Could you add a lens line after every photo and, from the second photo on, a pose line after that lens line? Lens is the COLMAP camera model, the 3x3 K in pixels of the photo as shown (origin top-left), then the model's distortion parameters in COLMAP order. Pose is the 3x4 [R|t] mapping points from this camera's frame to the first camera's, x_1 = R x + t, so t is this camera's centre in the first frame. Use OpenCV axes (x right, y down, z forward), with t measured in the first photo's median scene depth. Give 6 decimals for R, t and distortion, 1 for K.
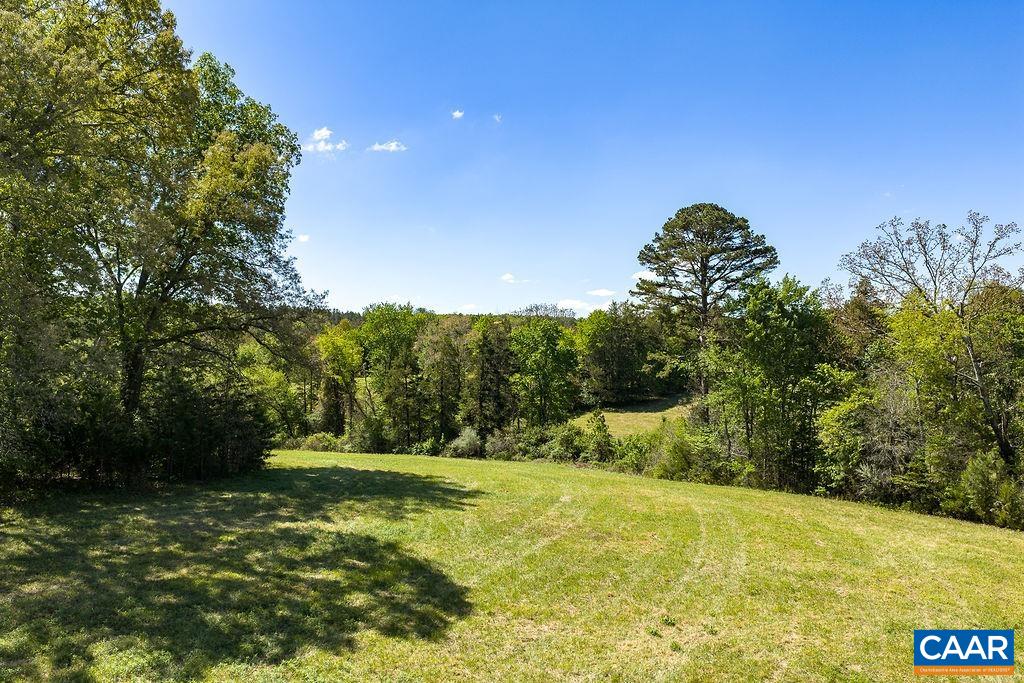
lens RADIAL K [[856.4, 0, 509.7], [0, 856.4, 343.8], [0, 0, 1]] dist [0.023221, -0.036584]
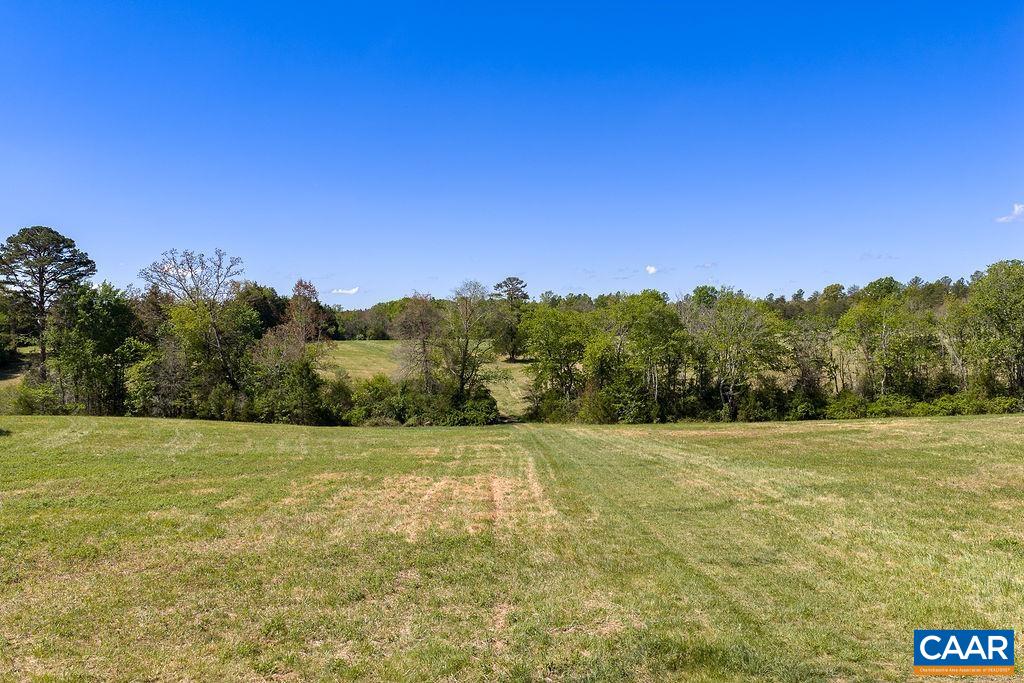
lens RADIAL K [[856.4, 0, 509.7], [0, 856.4, 343.8], [0, 0, 1]] dist [0.023221, -0.036584]
pose [[0.708071, -0.009499, 0.706078, -0.248822], [-0.000651, 0.999900, 0.014105, 0.010433], [-0.706141, -0.010447, 0.707994, -0.599577]]
